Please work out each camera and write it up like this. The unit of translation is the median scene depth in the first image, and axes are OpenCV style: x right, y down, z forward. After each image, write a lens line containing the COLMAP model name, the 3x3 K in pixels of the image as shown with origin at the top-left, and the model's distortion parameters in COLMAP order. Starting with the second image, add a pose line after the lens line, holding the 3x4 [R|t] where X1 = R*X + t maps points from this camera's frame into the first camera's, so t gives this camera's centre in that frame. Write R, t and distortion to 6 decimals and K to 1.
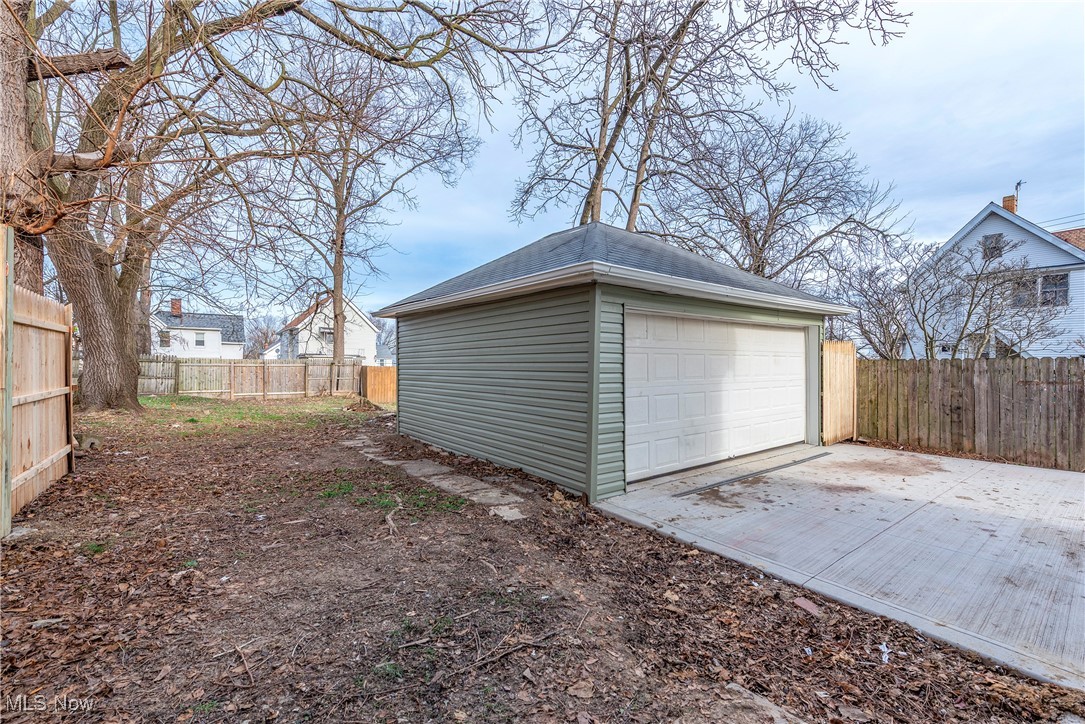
lens RADIAL K [[450.4, 0, 538.8], [0, 450.4, 373.9], [0, 0, 1]] dist [0.000173, -0.000393]
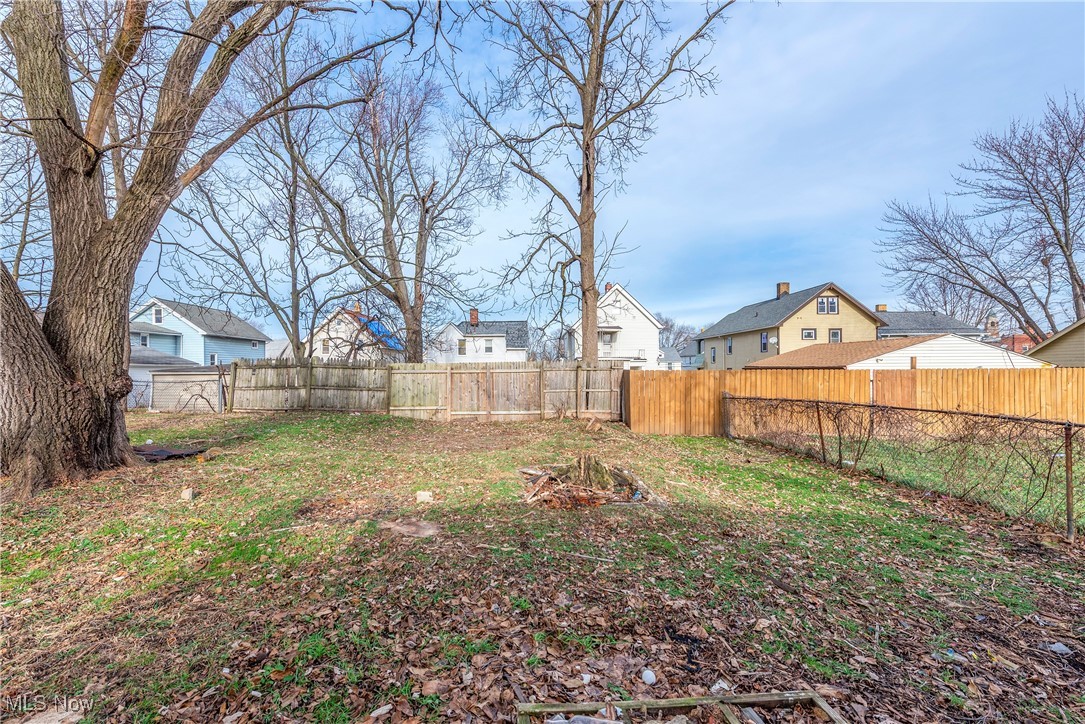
lens RADIAL K [[450.4, 0, 538.8], [0, 450.4, 373.9], [0, 0, 1]] dist [0.000173, -0.000393]
pose [[0.812211, -0.009533, -0.583286, -0.132784], [0.004679, 0.999941, -0.009826, -0.007434], [0.583345, 0.005252, 0.812208, 0.446615]]
